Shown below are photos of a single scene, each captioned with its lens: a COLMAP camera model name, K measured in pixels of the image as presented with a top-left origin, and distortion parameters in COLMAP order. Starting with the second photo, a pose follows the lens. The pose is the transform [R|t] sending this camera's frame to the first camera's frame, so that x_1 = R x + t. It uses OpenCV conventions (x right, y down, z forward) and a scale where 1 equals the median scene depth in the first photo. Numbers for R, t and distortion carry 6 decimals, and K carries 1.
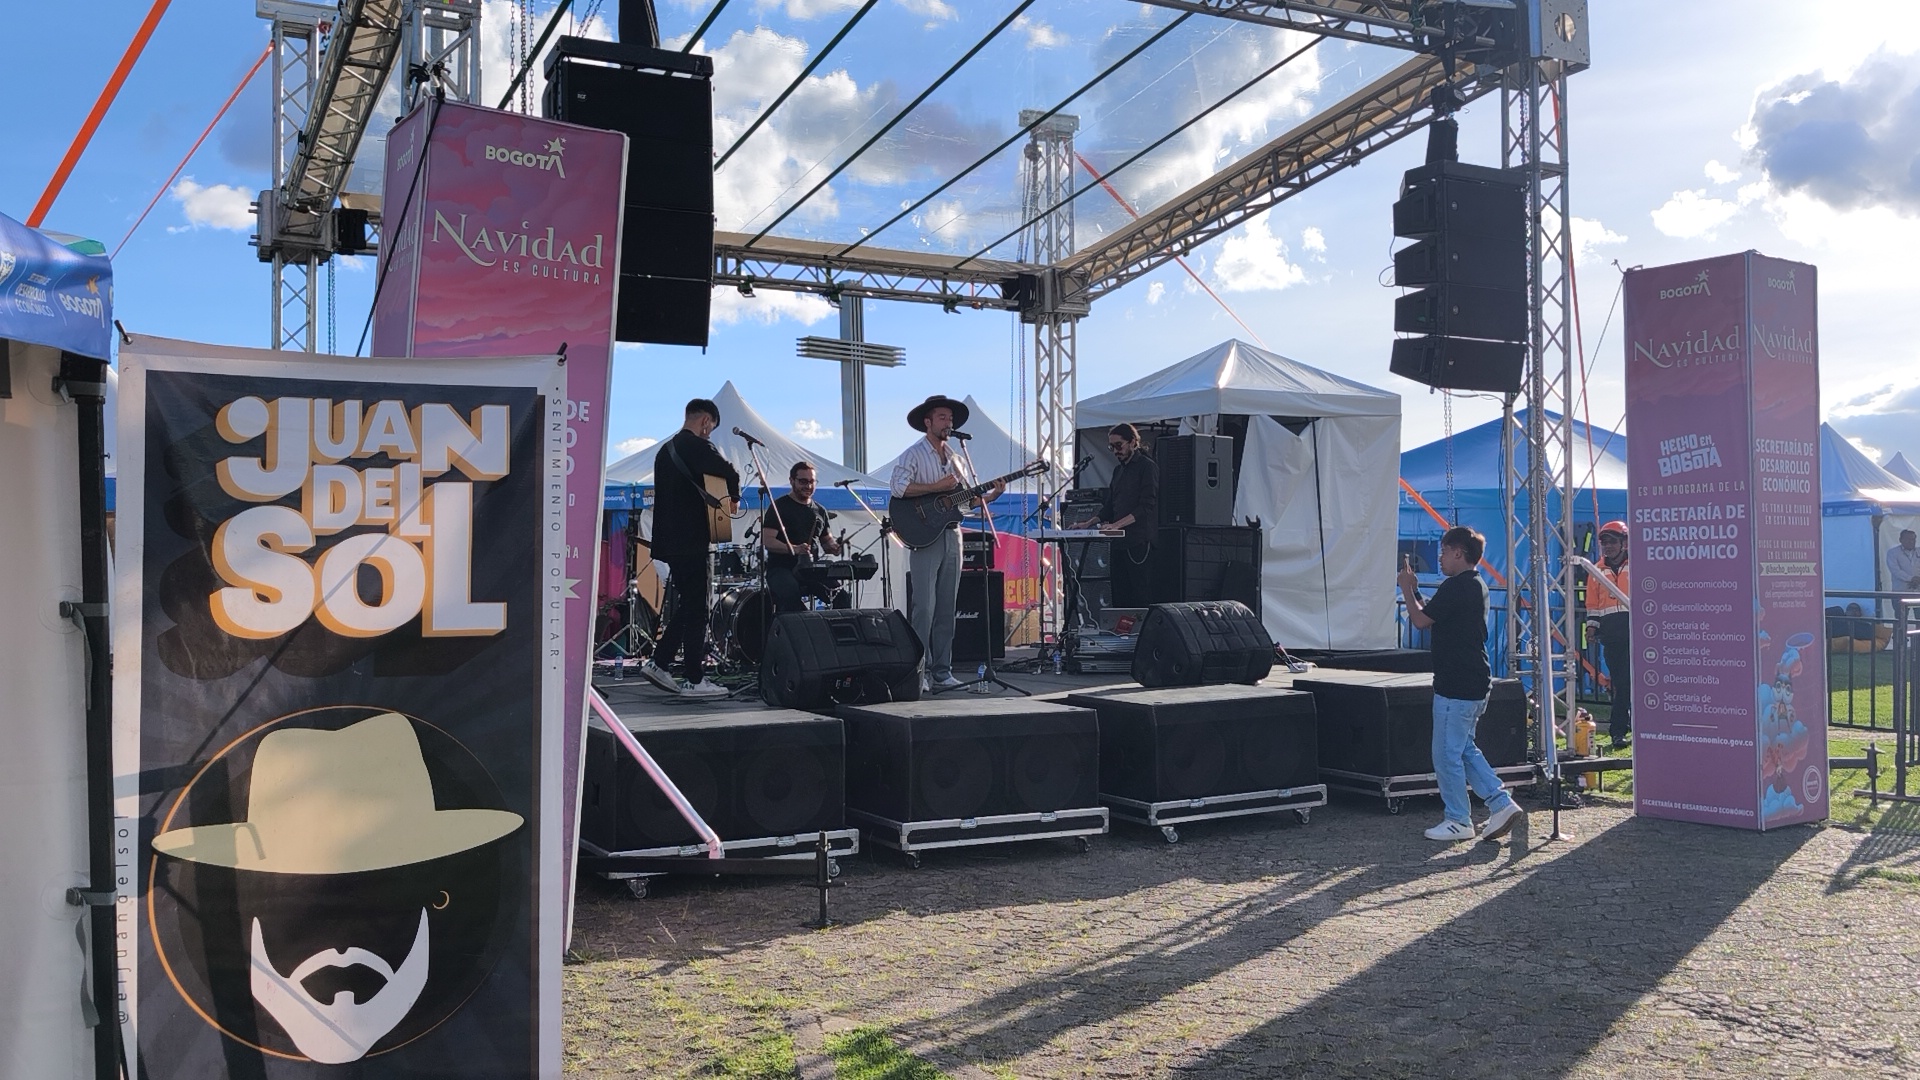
lens RADIAL K [[1622.5, 0, 960.0], [0, 1622.5, 540.0], [0, 0, 1]] dist [0.080716, -0.215833]
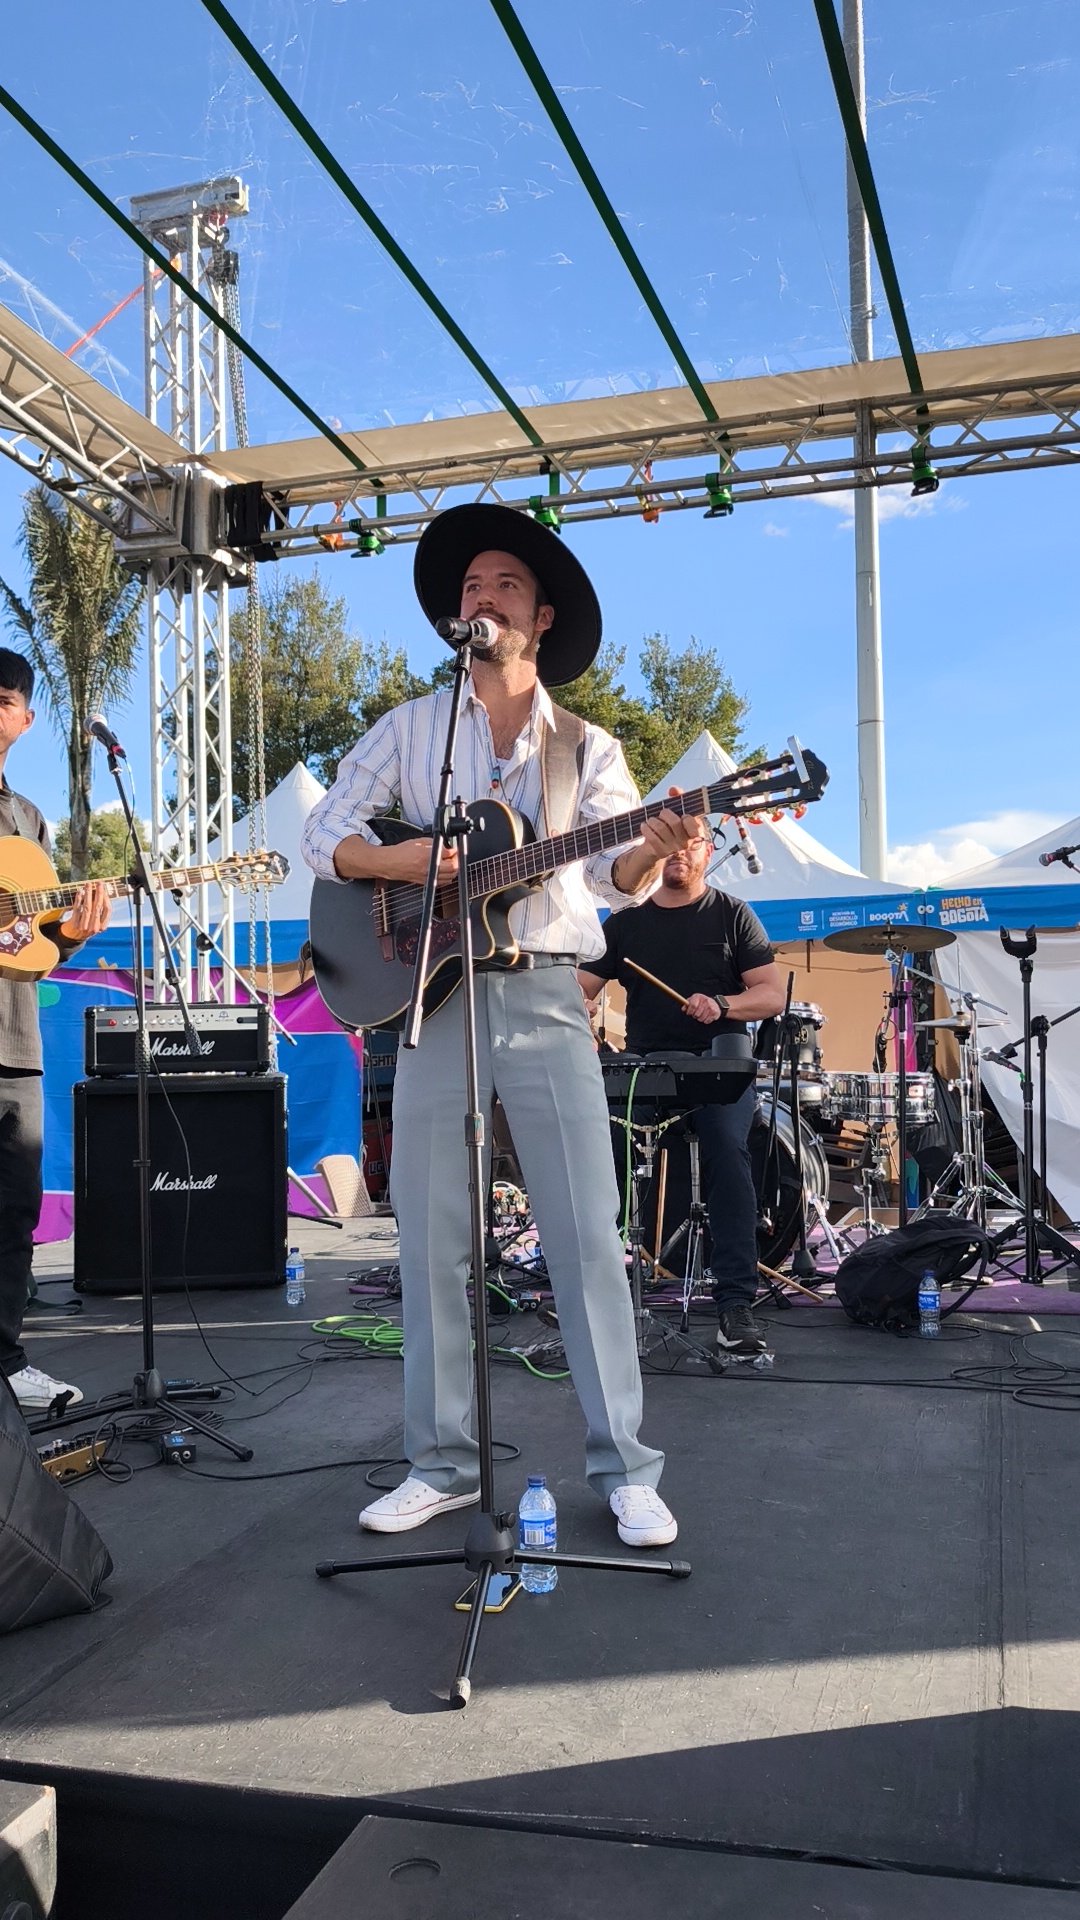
lens RADIAL K [[1627.1, 0, 546.2], [0, 1627.1, 966.5], [0, 0, 1]] dist [0.073858, -0.214473]
pose [[0.685916, -0.029128, -0.727098, 0.153289], [0.026929, 0.999530, -0.014637, -0.002101], [0.727183, -0.009540, 0.686378, 0.596188]]
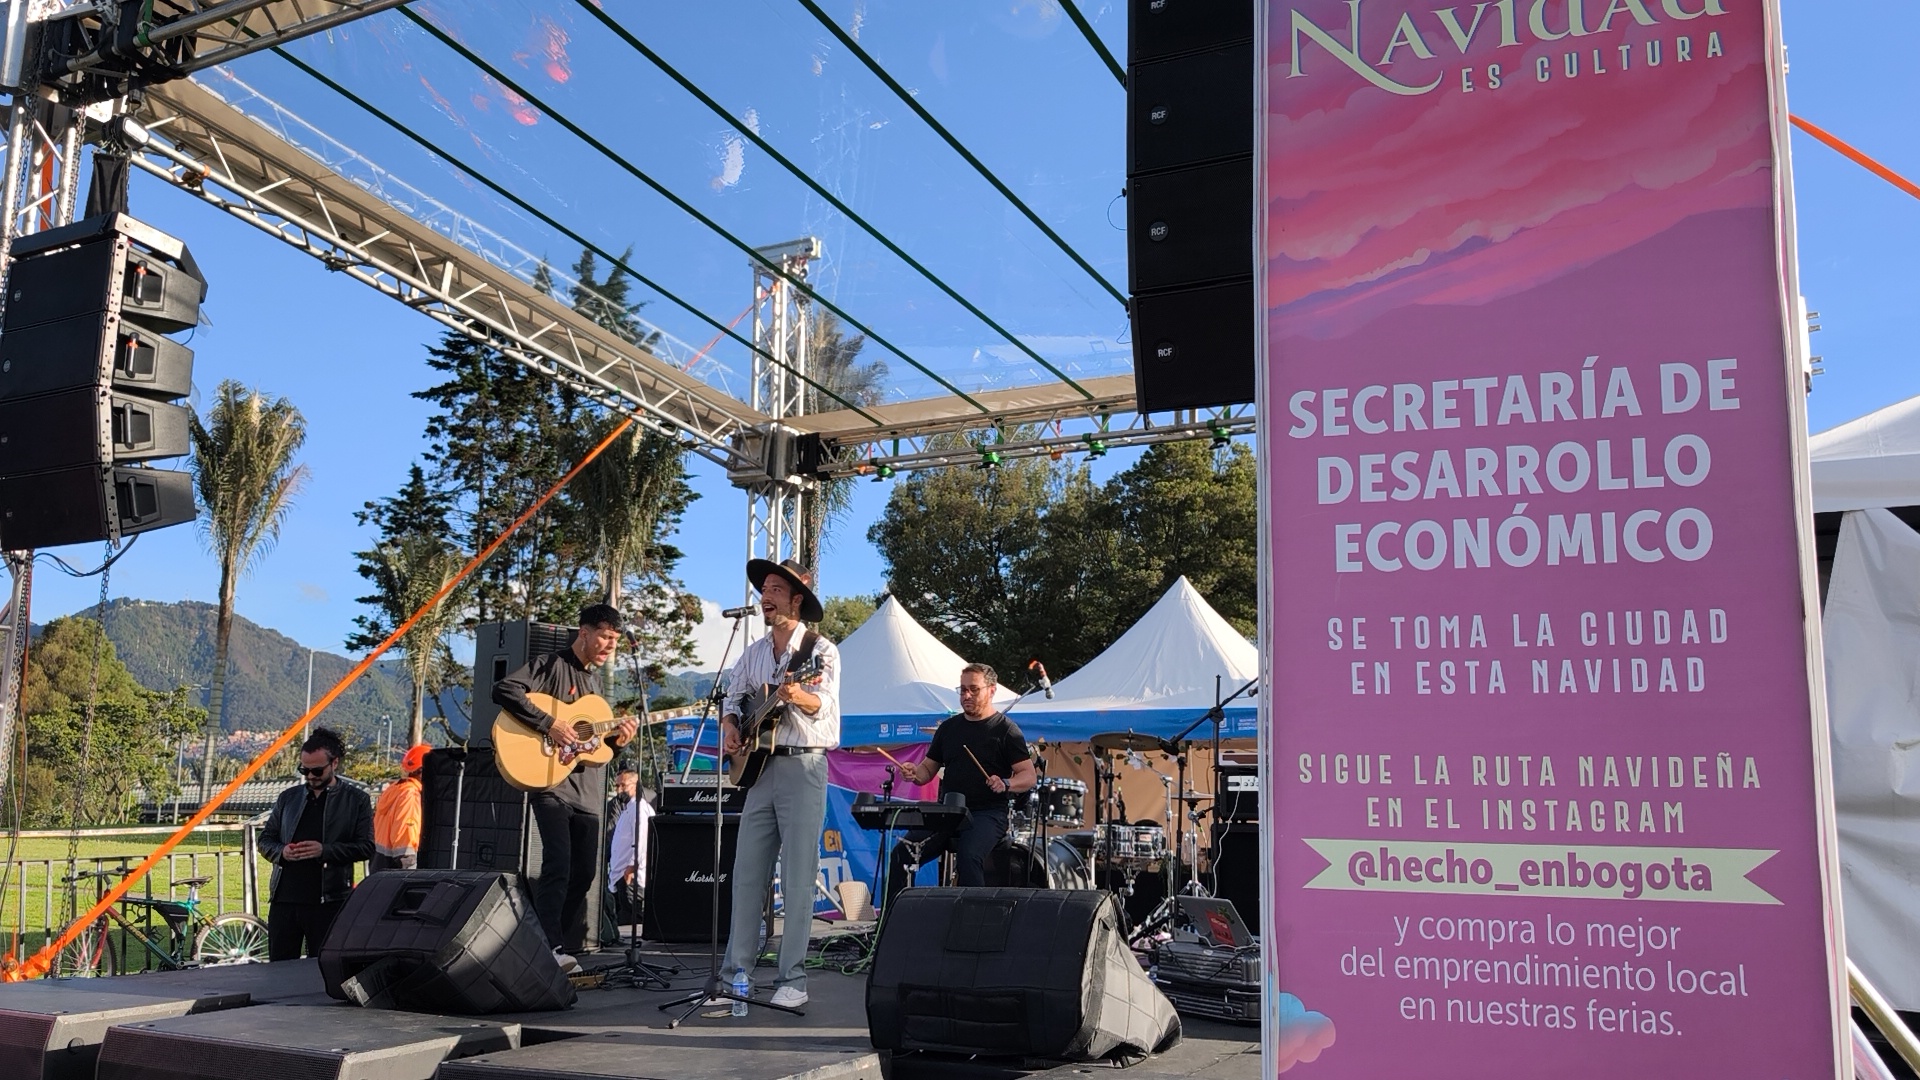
lens RADIAL K [[1622.5, 0, 960.0], [0, 1622.5, 540.0], [0, 0, 1]] dist [0.080716, -0.215833]
pose [[0.530273, -0.124285, -0.838668, 0.446996], [0.000554, 0.989248, -0.146249, 0.002664], [0.847827, 0.077087, 0.524640, 0.526721]]
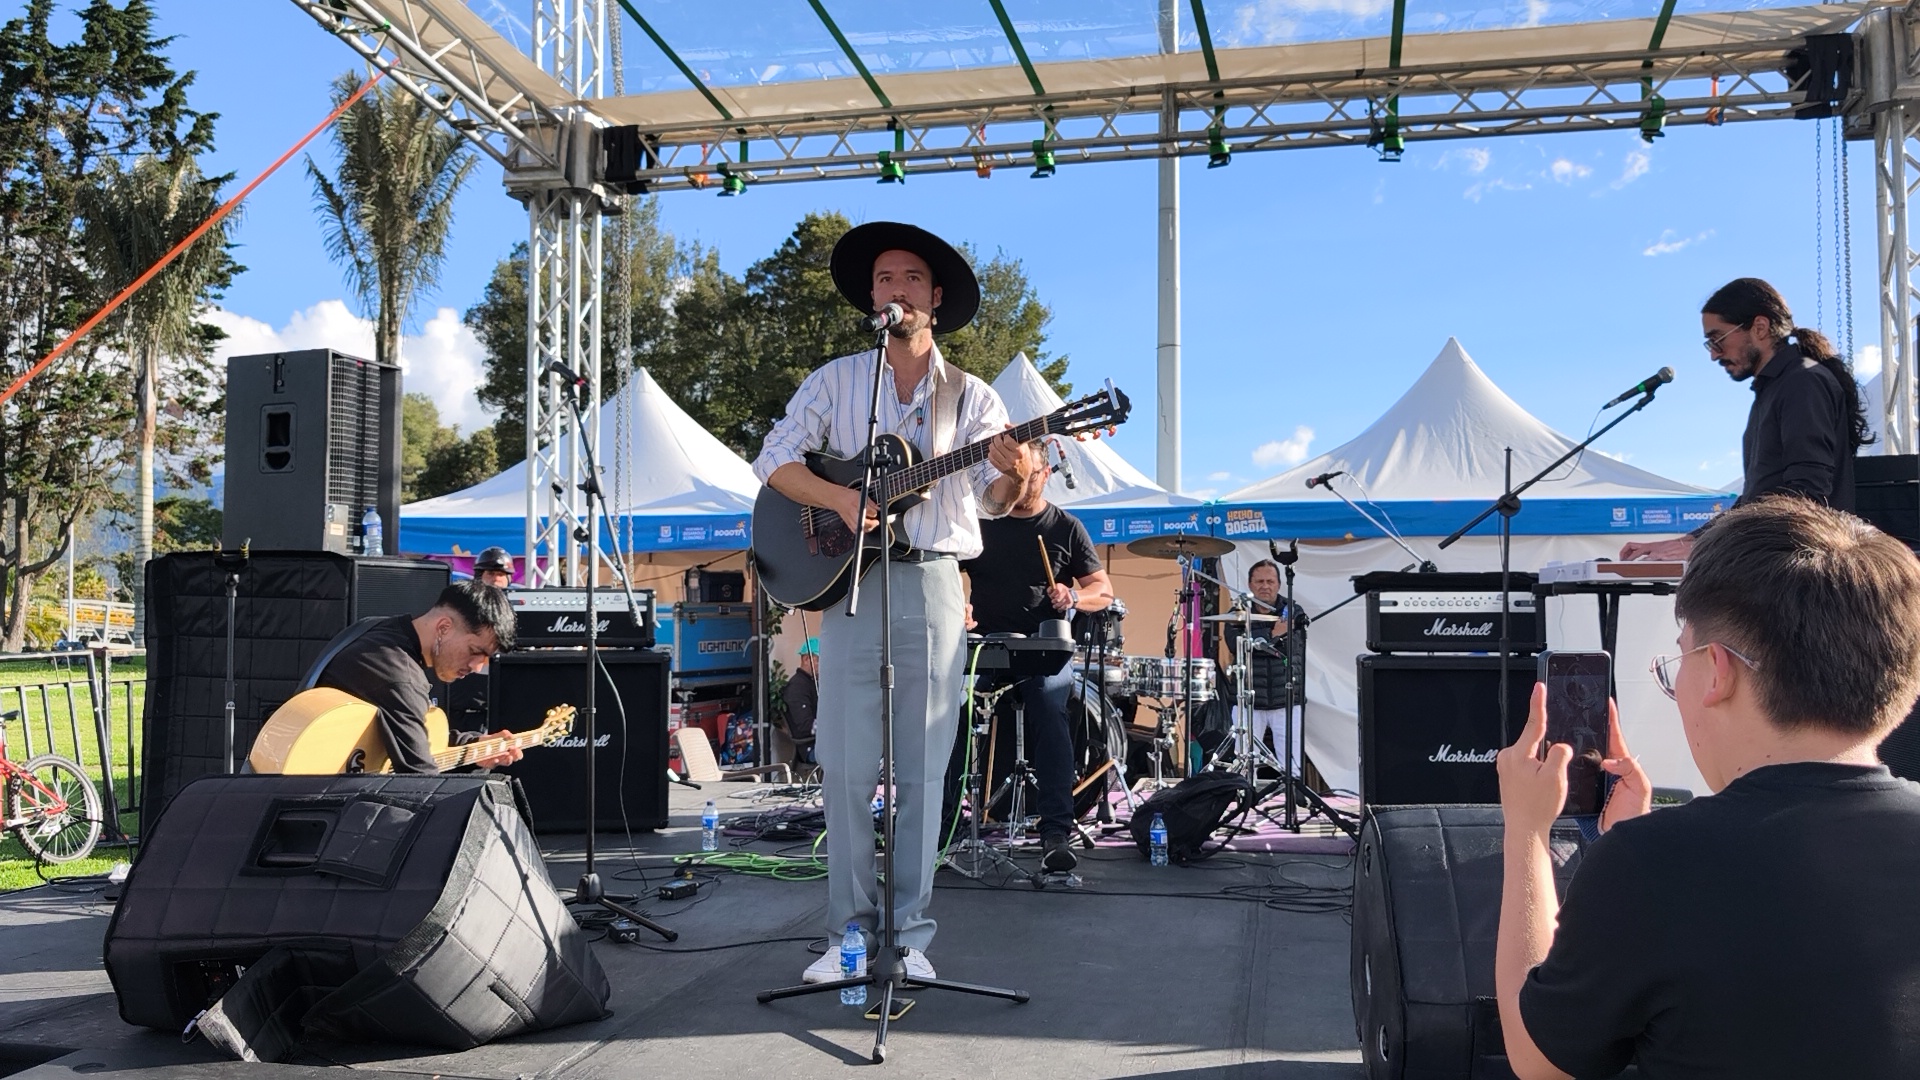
lens RADIAL K [[1627.1, 0, 961.5], [0, 1627.1, 542.7], [0, 0, 1]] dist [0.073858, -0.214473]
pose [[0.737647, -0.021874, -0.674833, 0.197907], [0.004687, 0.999617, -0.027279, -0.000837], [0.675171, 0.016959, 0.737466, 0.532439]]
